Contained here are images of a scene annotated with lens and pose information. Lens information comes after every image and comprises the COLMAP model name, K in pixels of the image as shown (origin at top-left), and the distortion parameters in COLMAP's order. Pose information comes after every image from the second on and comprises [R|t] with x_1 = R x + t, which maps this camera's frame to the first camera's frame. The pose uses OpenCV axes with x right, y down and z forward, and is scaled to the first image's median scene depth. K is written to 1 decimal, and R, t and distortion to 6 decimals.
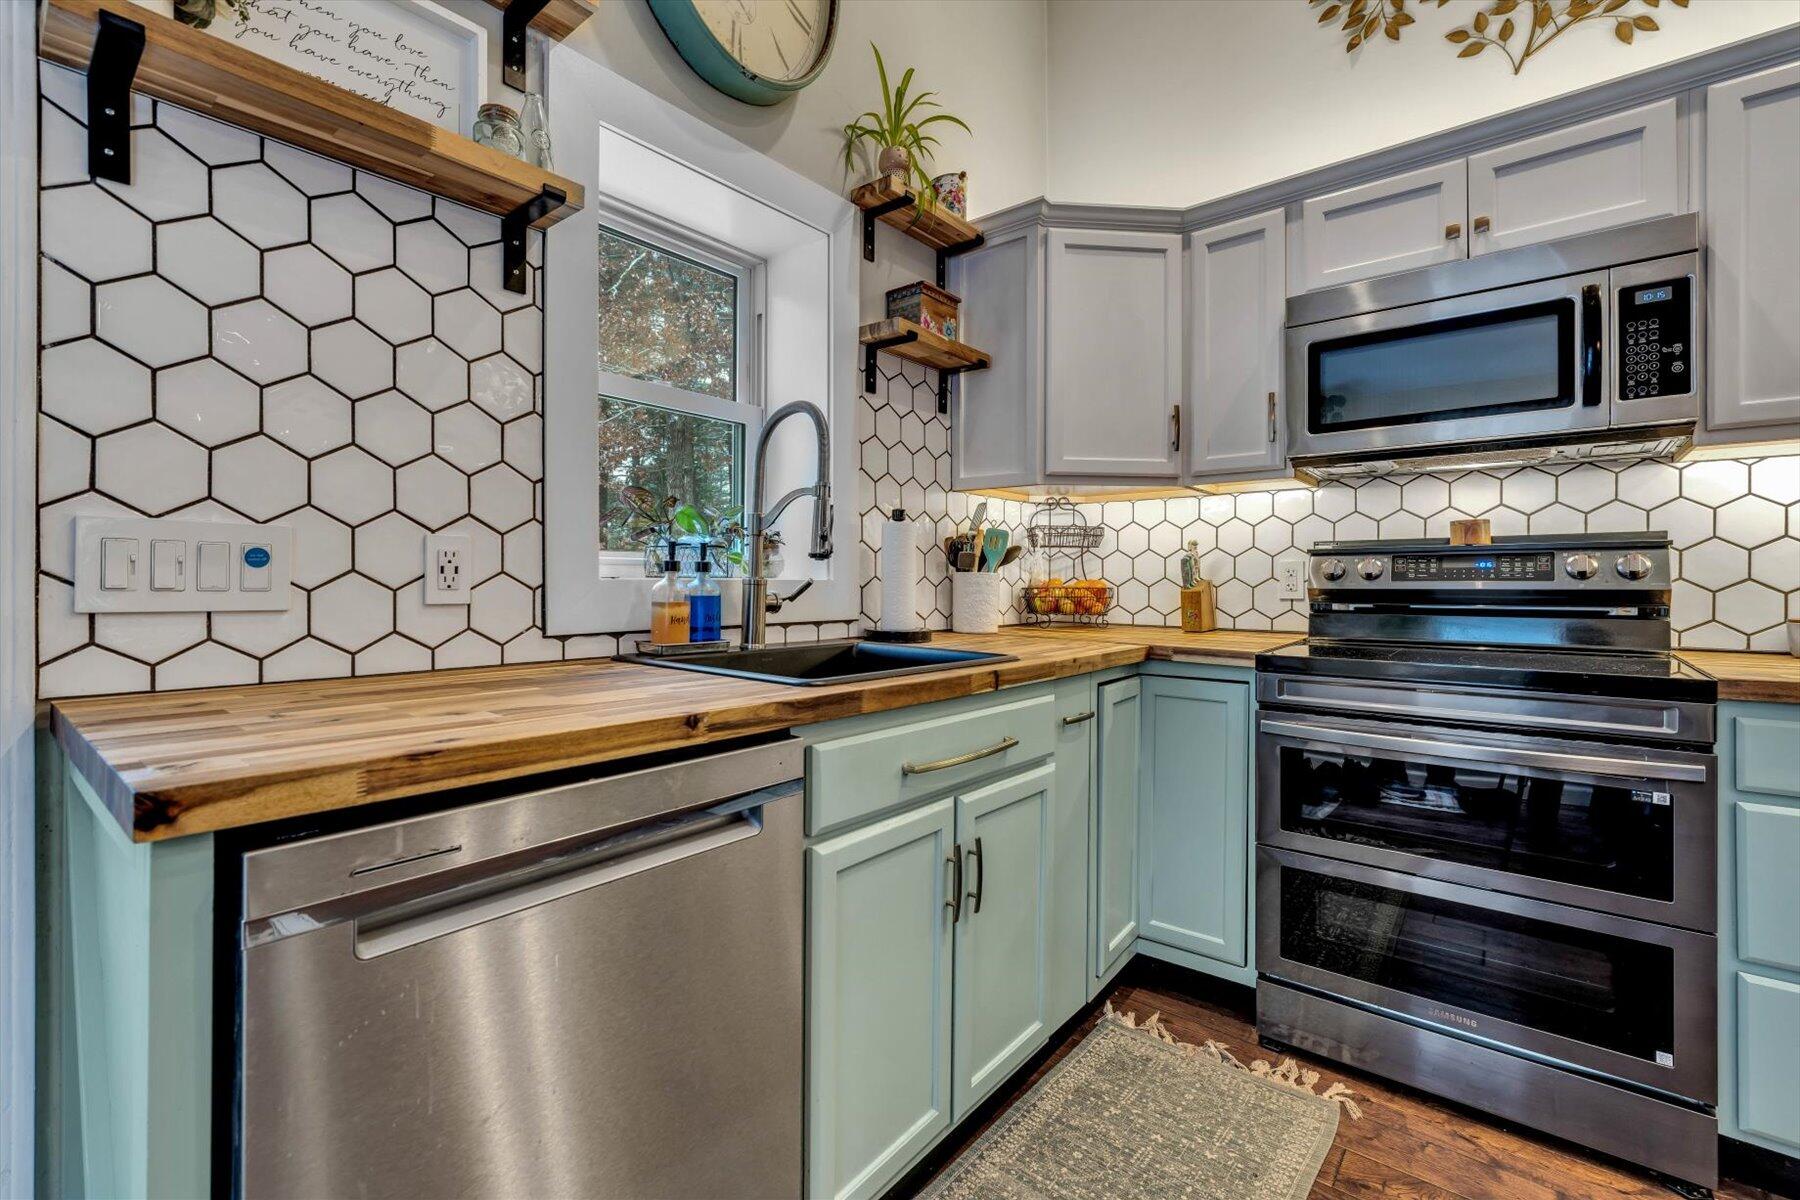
lens RADIAL K [[773.1, 0, 889.3], [0, 773.1, 586.3], [0, 0, 1]] dist [-0.000843, -0.000074]
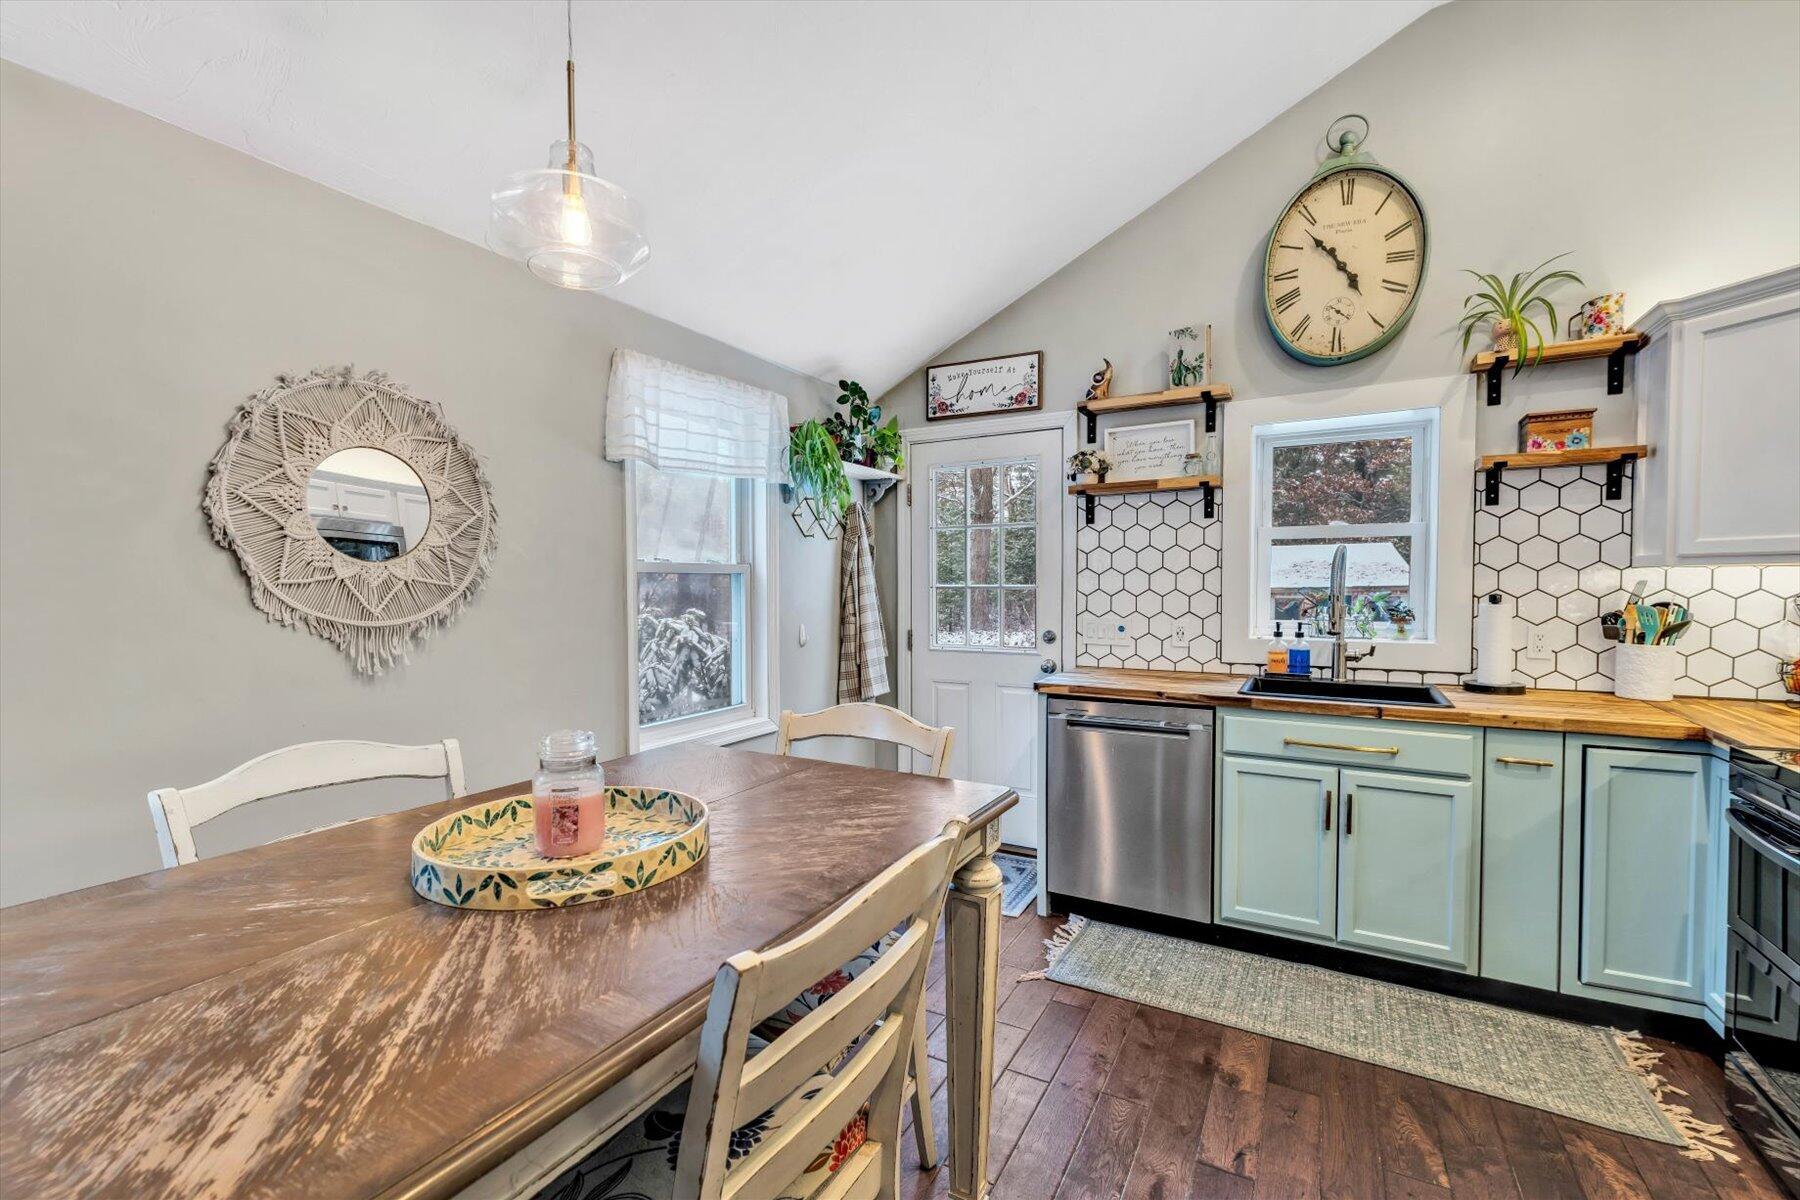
lens RADIAL K [[773.1, 0, 887.5], [0, 773.1, 603.5], [0, 0, 1]] dist [-0.000843, -0.000074]
pose [[0.171241, 0.021320, -0.984998, 1.526572], [-0.000084, 0.999766, 0.021625, -0.149294], [0.985229, -0.003620, 0.171203, -0.352457]]
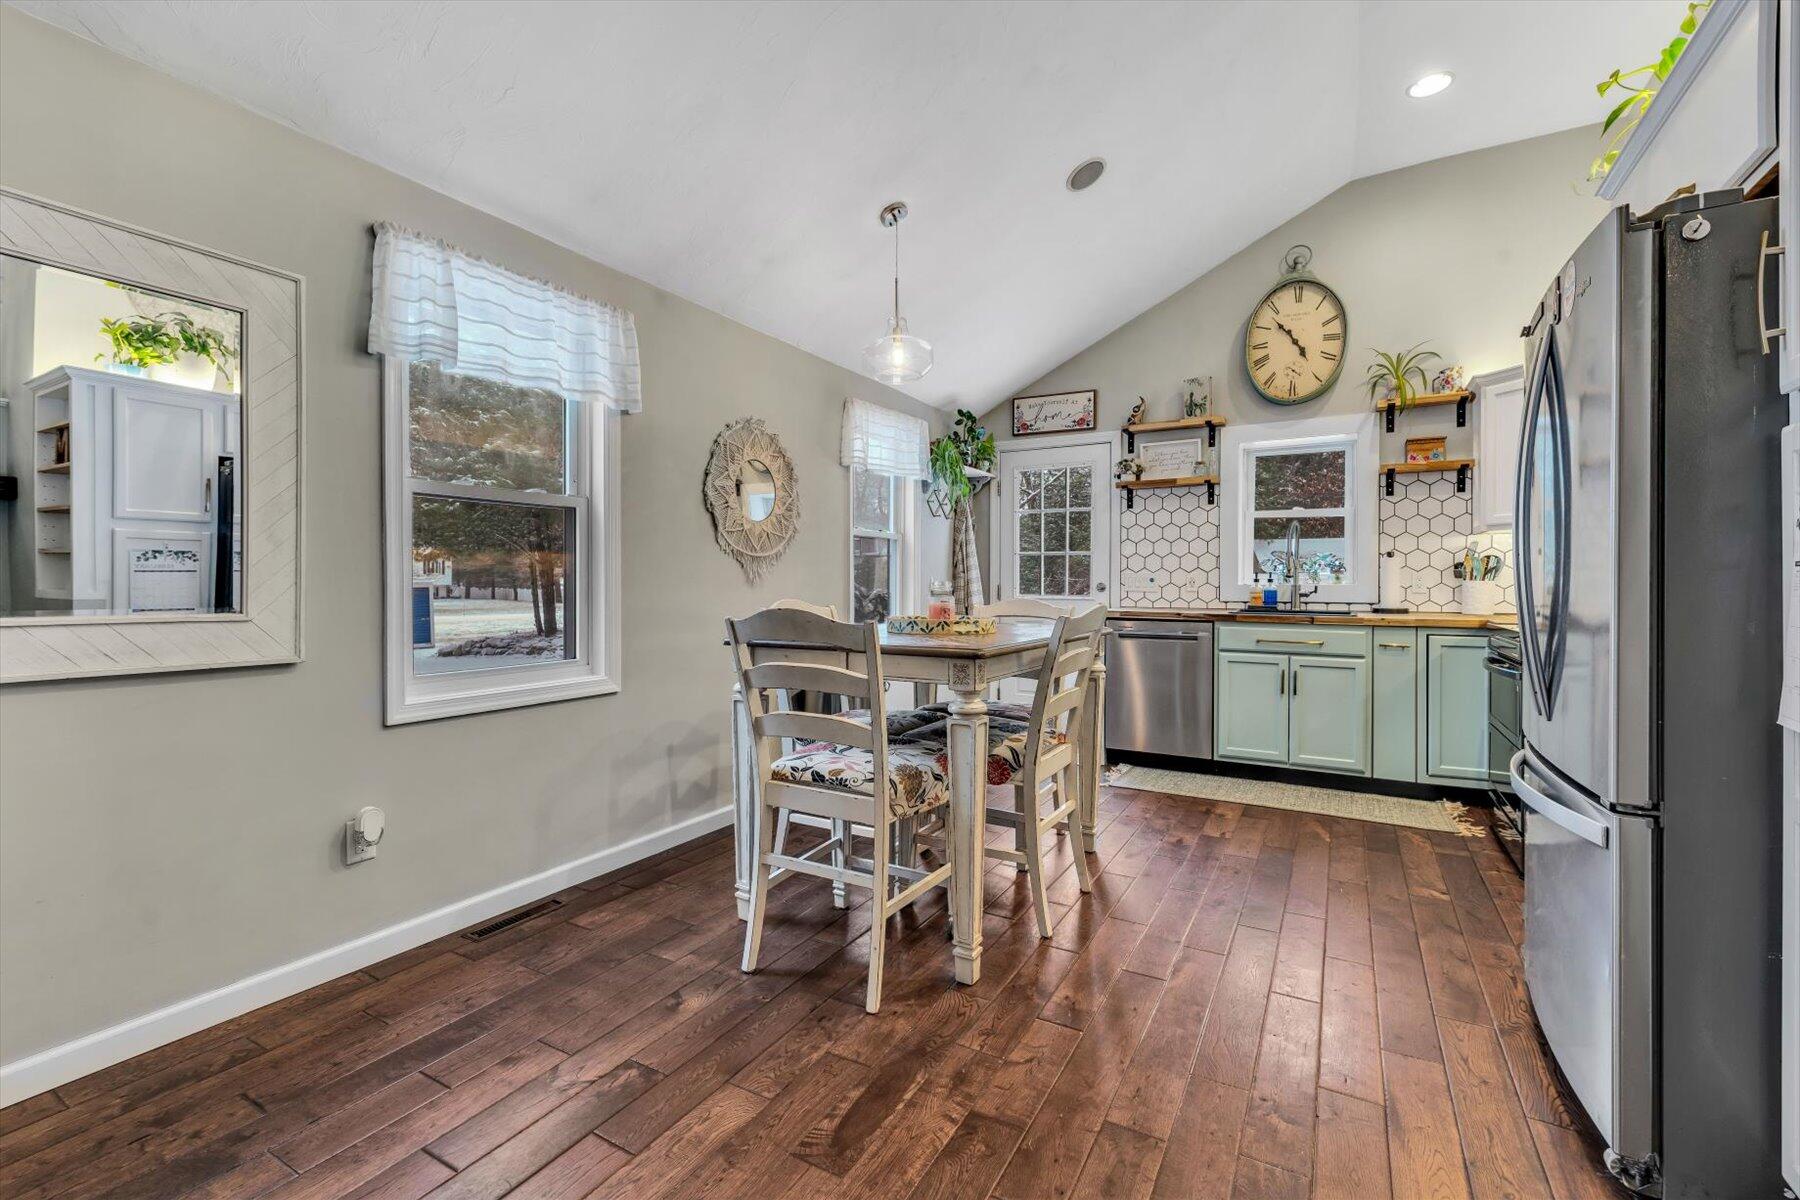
lens RADIAL K [[773.1, 0, 901.1], [0, 773.1, 581.2], [0, 0, 1]] dist [-0.000843, -0.000074]
pose [[0.169618, -0.000318, -0.985510, 2.491379], [-0.004579, 0.999989, -0.001111, -0.012946], [0.985499, 0.004701, 0.169615, -0.908167]]
